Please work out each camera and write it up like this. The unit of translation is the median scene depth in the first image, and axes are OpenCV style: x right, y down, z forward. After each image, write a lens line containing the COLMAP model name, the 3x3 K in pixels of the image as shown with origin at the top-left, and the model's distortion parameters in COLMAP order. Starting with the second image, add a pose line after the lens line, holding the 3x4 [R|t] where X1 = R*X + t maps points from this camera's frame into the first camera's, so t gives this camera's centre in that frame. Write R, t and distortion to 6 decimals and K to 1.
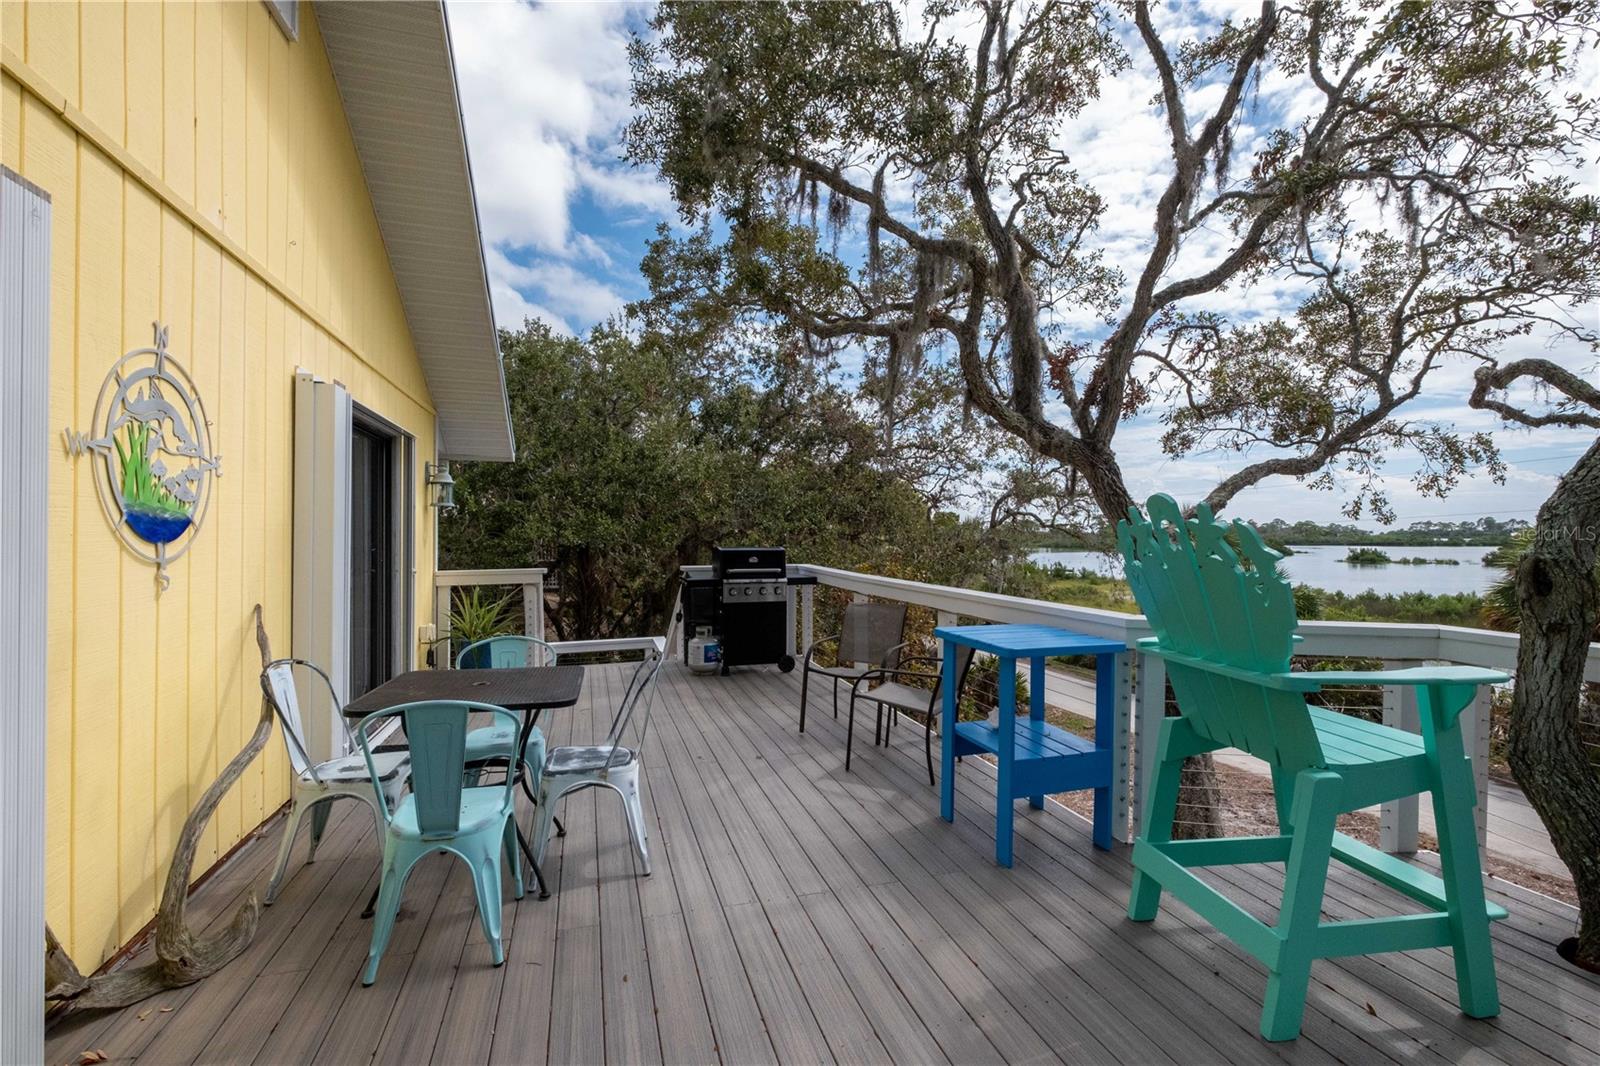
lens RADIAL K [[694.6, 0, 802.7], [0, 694.6, 528.3], [0, 0, 1]] dist [-0.005694, -0.000613]
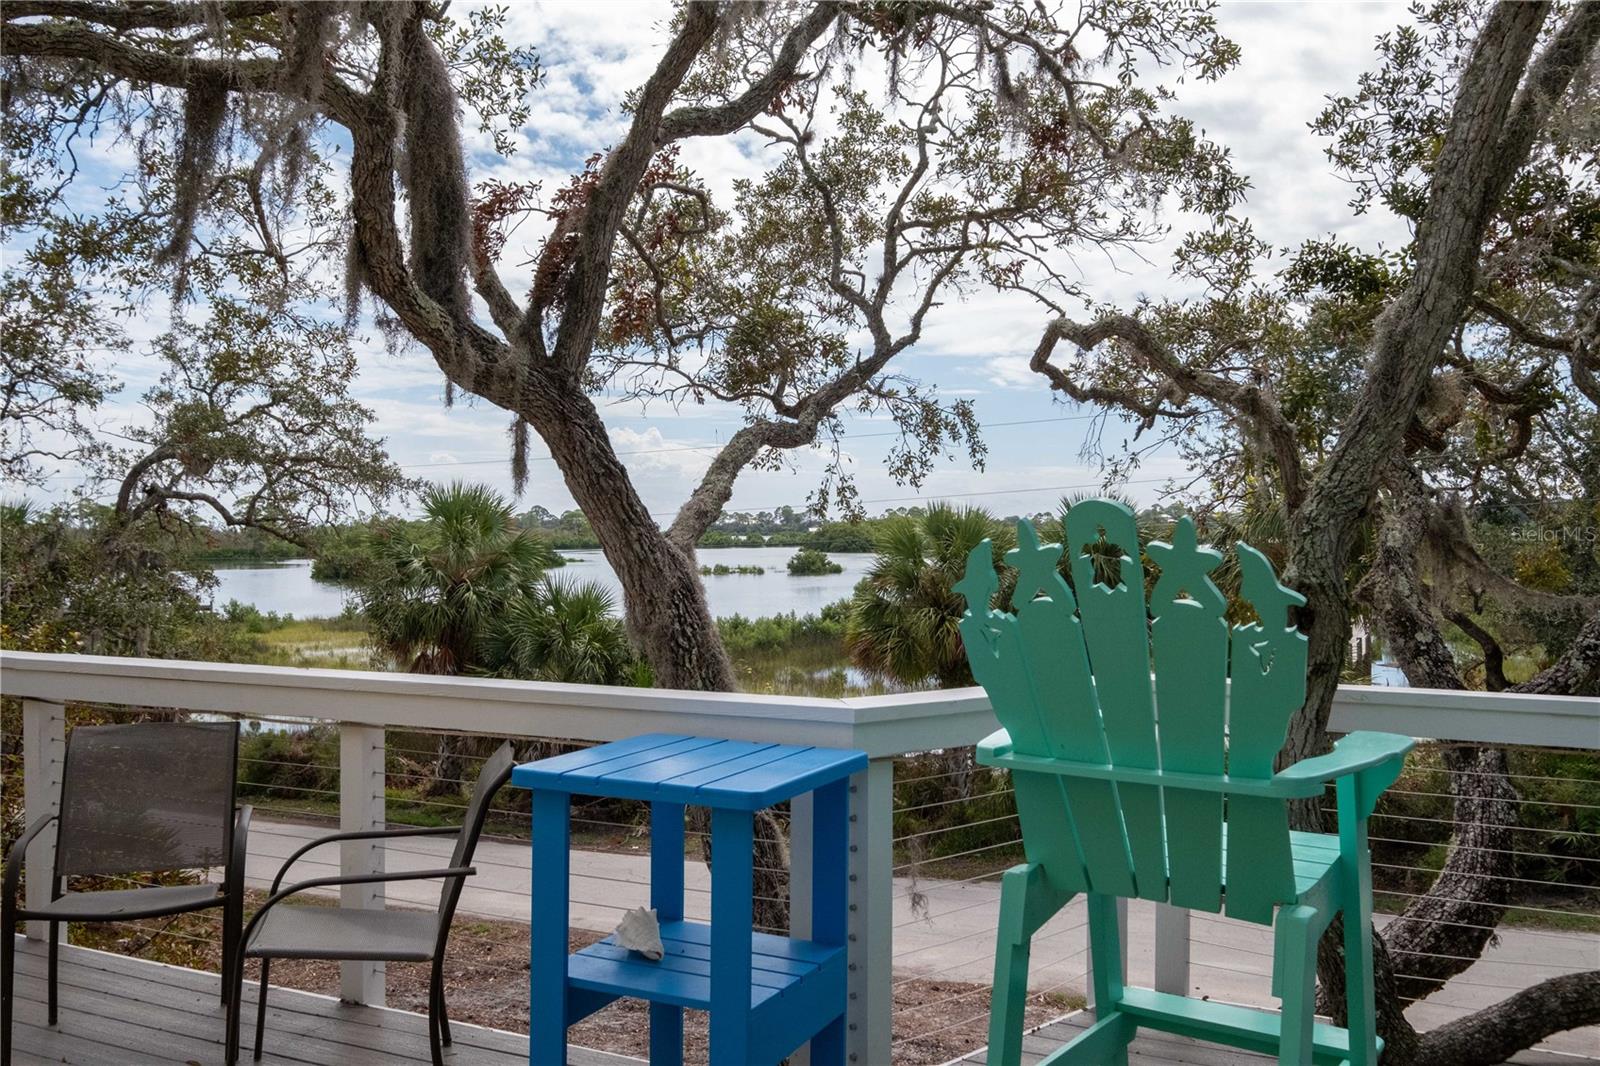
lens RADIAL K [[1357.9, 0, 800.6], [0, 1357.9, 524.9], [0, 0, 1]] dist [-0.015747, 0.005285]
pose [[0.695550, -0.002677, 0.718473, -0.153741], [0.000684, 0.999995, 0.003065, -0.009430], [-0.718478, -0.001640, 0.695548, 0.112055]]
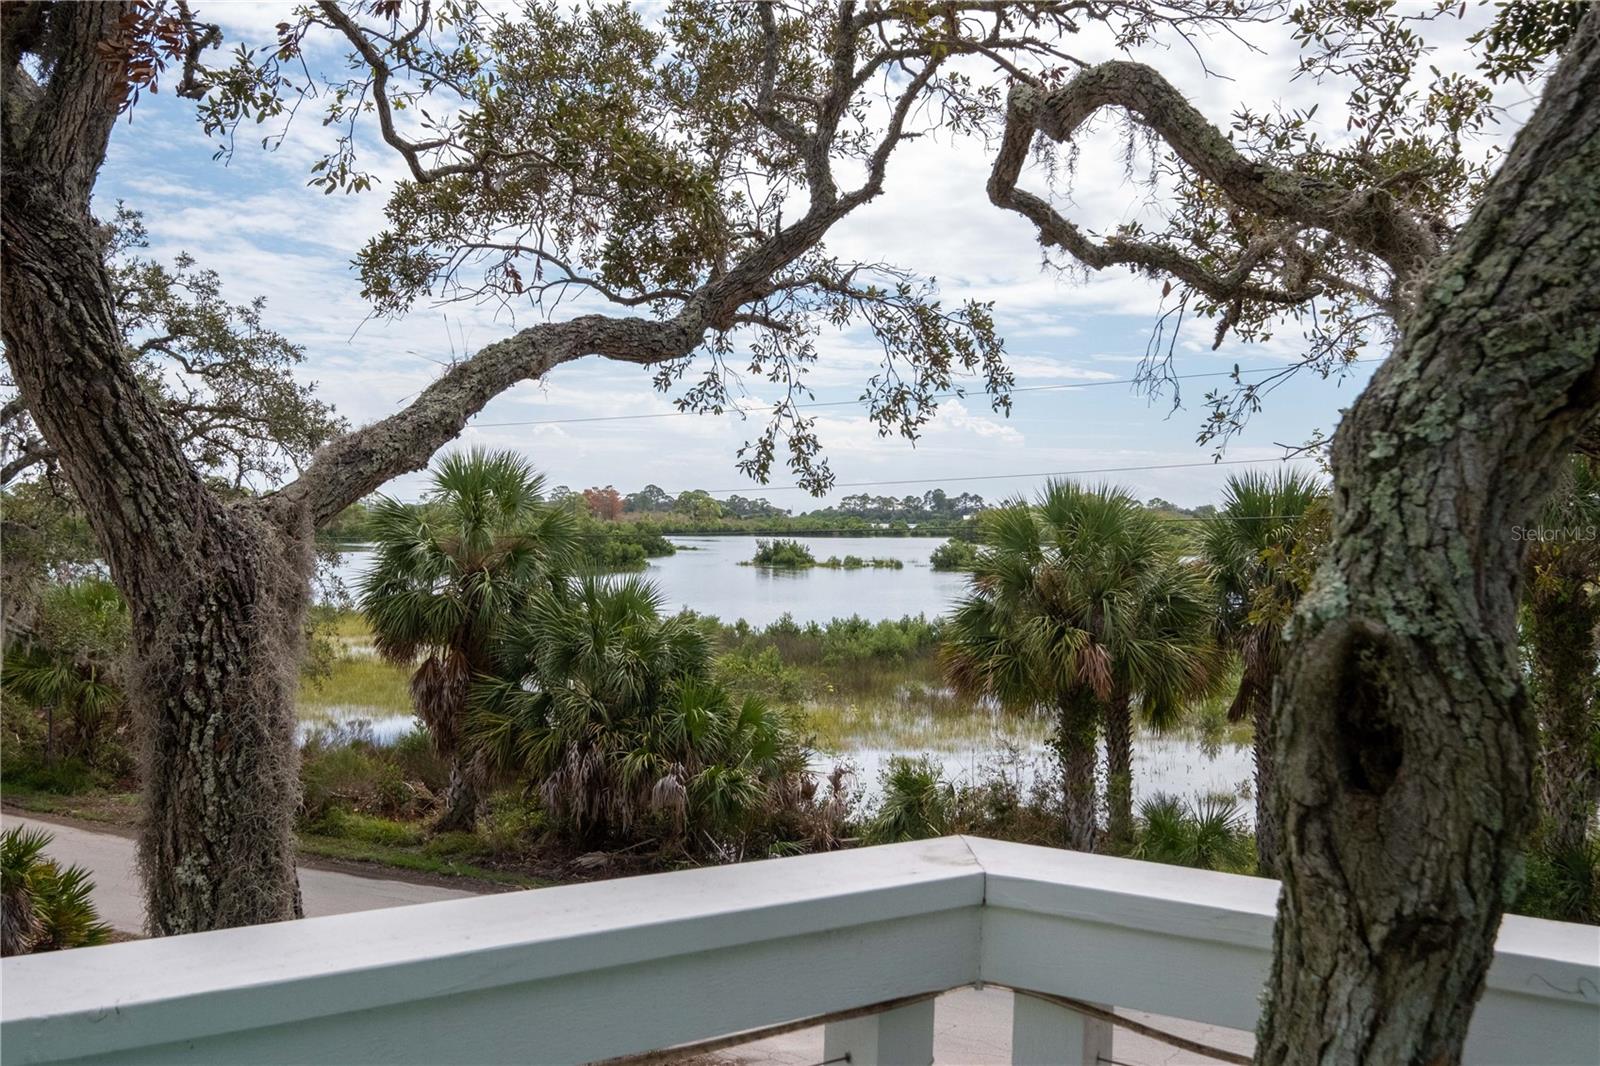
lens RADIAL K [[1546.4, 0, 810.9], [0, 1546.4, 524.5], [0, 0, 1]] dist [0.010680, 0.000000]
pose [[0.763468, 0.003661, 0.645835, 0.201328], [-0.015008, 0.999814, 0.012074, 0.001572], [-0.645671, -0.018910, 0.763382, 0.245614]]
